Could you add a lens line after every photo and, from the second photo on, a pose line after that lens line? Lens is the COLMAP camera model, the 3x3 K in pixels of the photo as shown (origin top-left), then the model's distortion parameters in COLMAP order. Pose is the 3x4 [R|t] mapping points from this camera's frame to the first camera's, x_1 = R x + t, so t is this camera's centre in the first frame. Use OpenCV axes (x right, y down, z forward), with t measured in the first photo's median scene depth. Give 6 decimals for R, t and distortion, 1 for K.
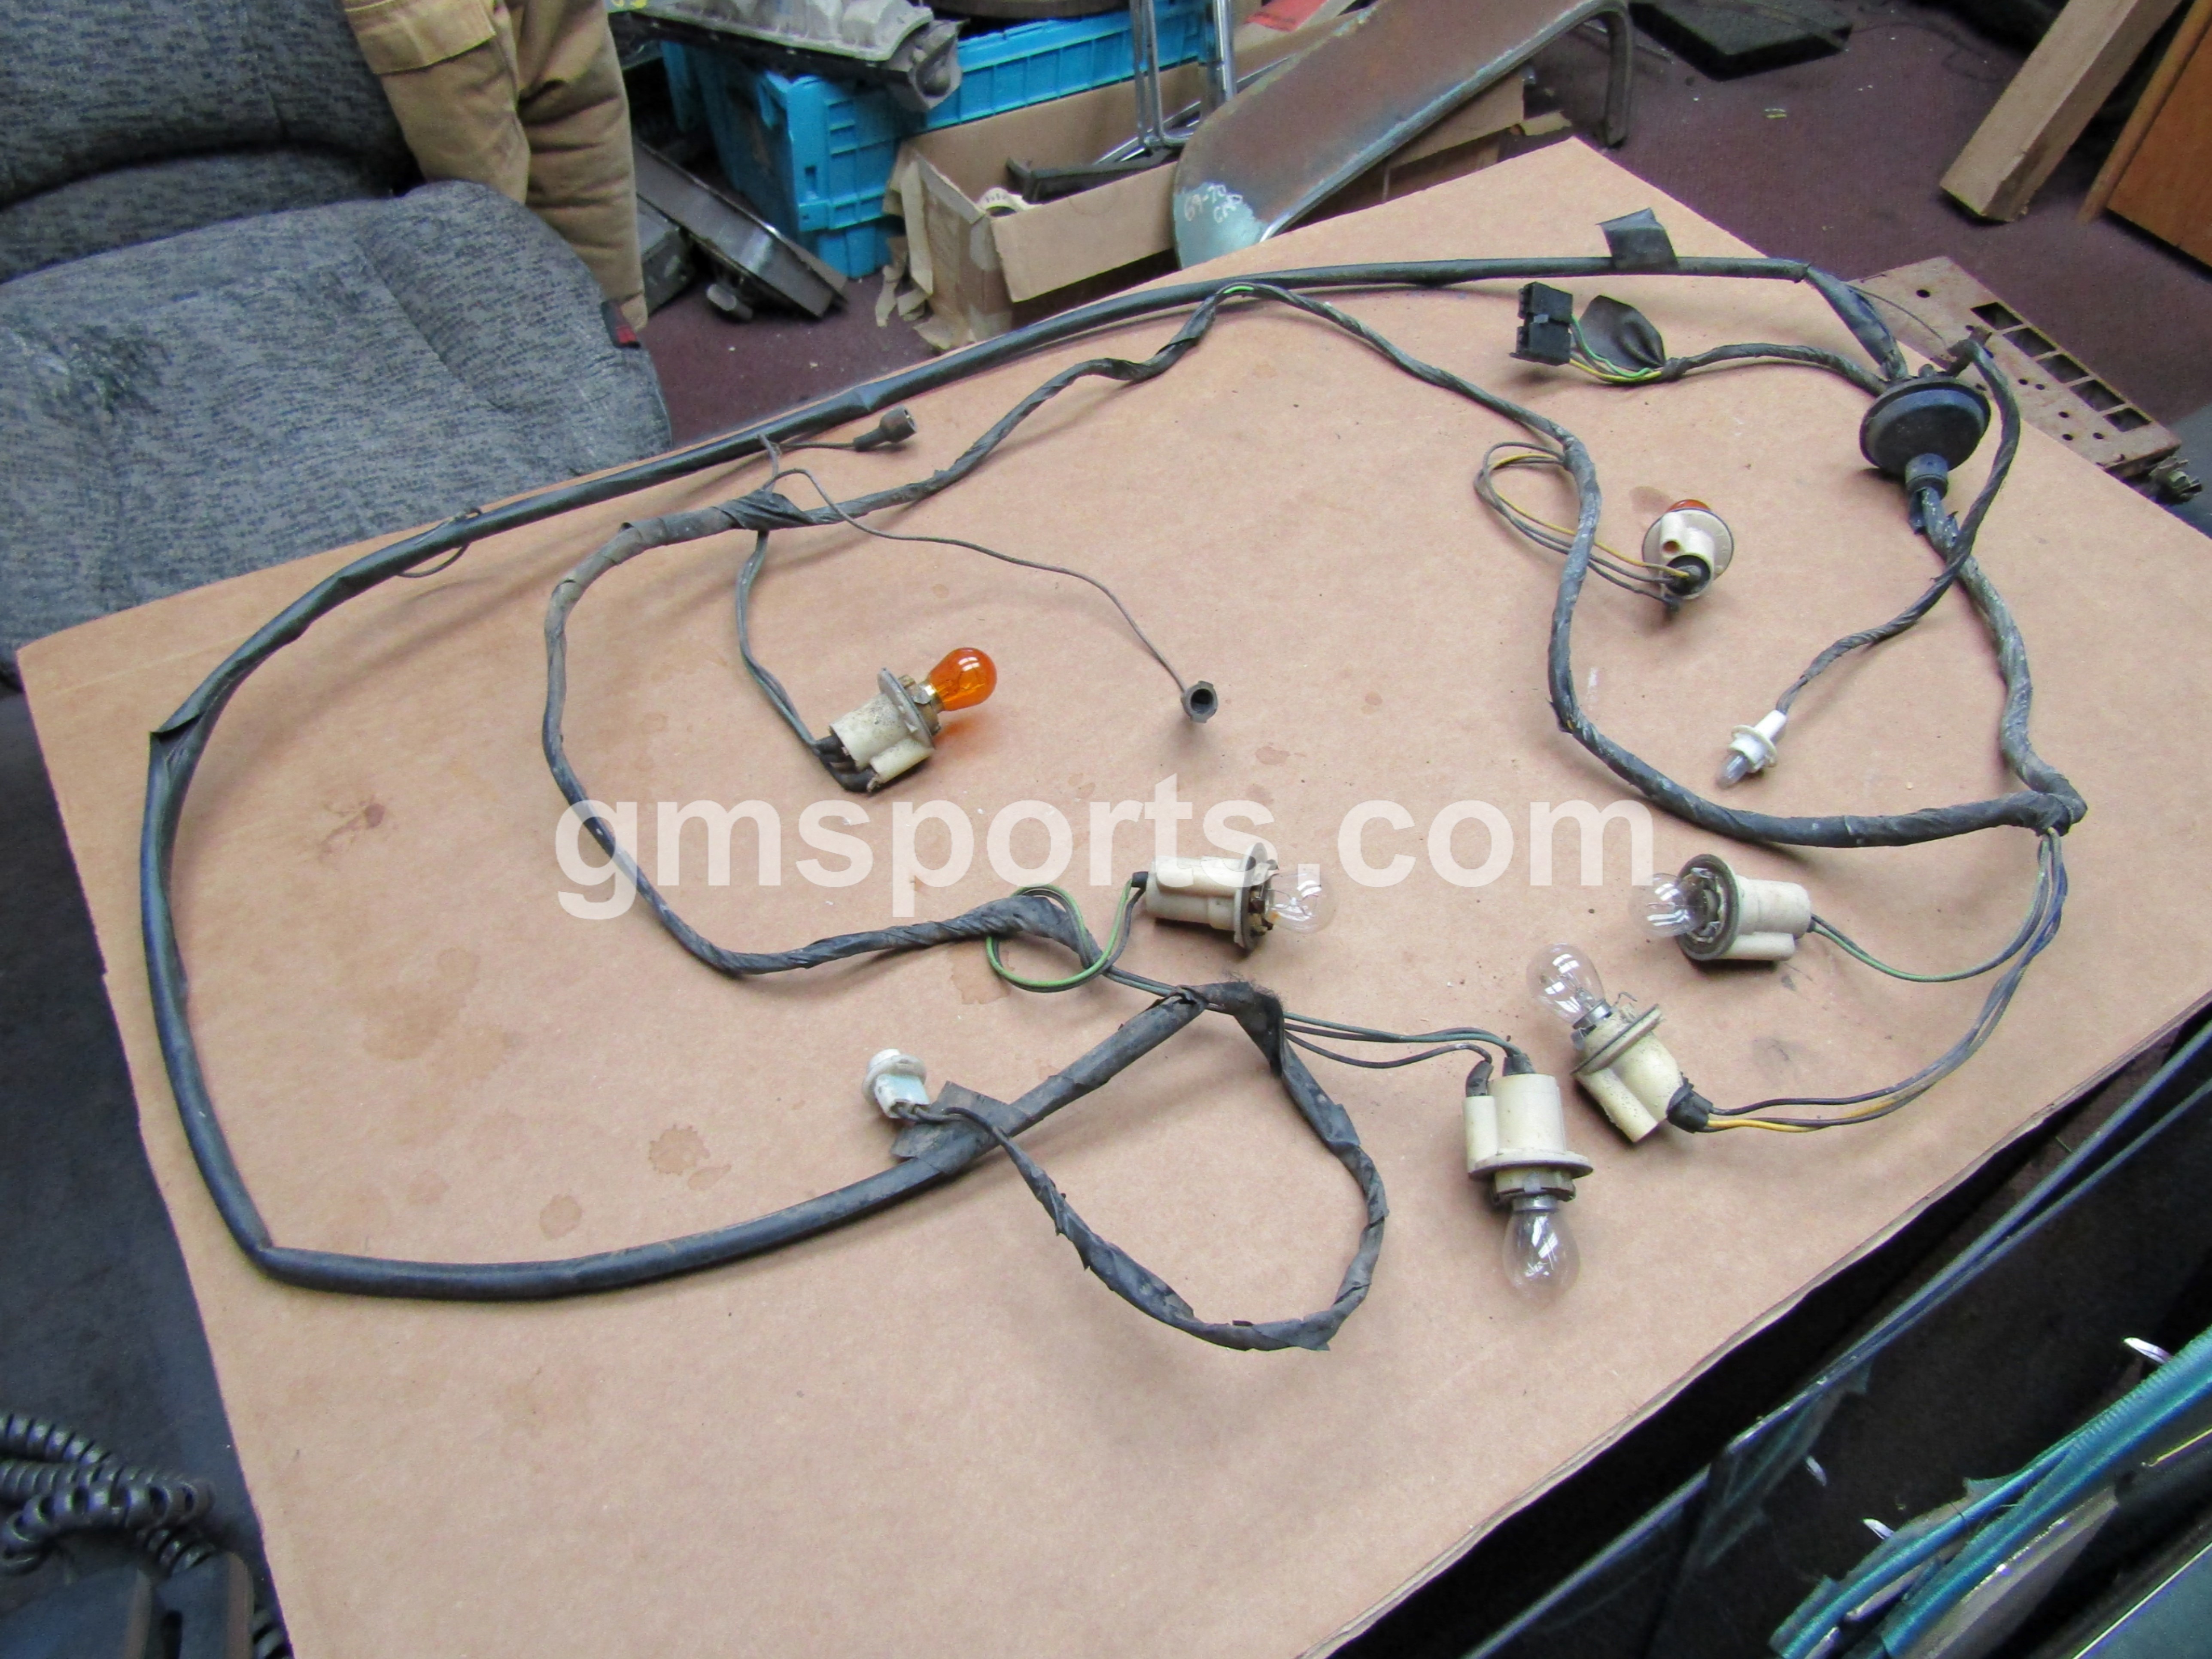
lens RADIAL K [[1559.7, 0, 1106.0], [0, 1559.7, 829.5], [0, 0, 1]] dist [0.003734, 0.005909]
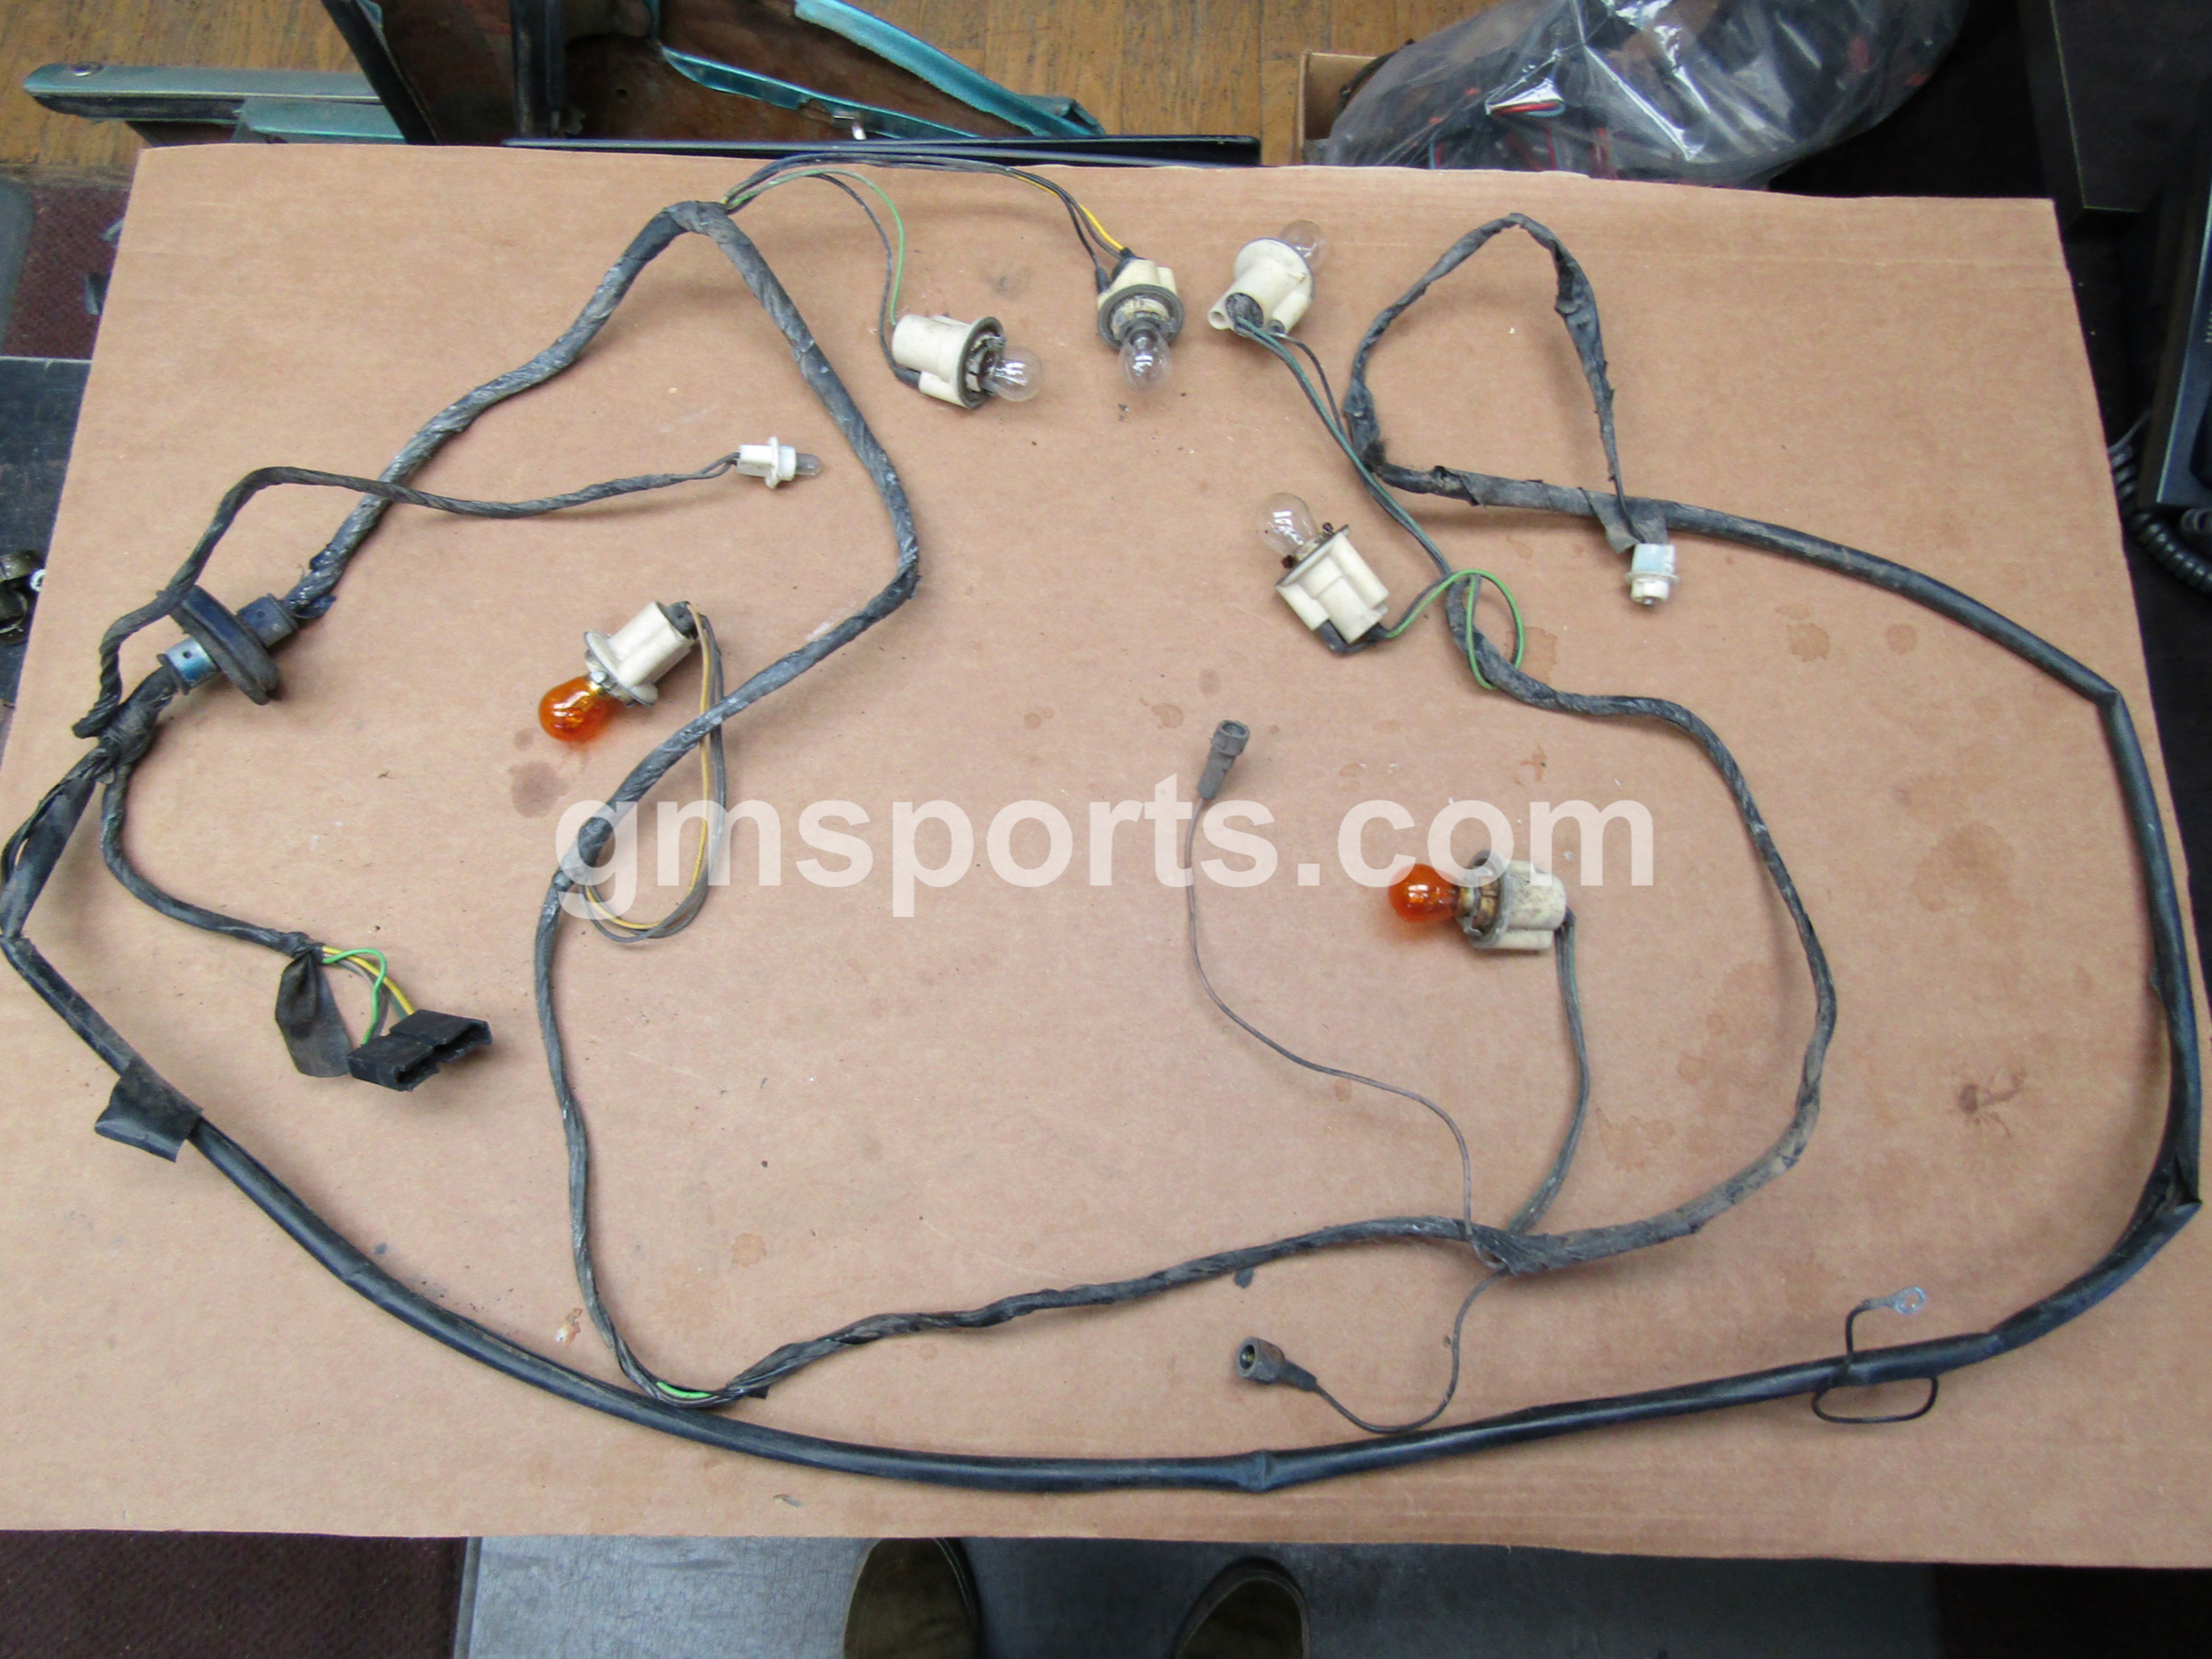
lens RADIAL K [[1559.7, 0, 1106.0], [0, 1559.7, 829.5], [0, 0, 1]] dist [0.003734, 0.005909]
pose [[-0.830629, -0.547818, 0.099752, -0.004058], [0.396883, -0.456808, 0.796122, -0.812417], [-0.390563, 0.700872, 0.596858, 0.408085]]
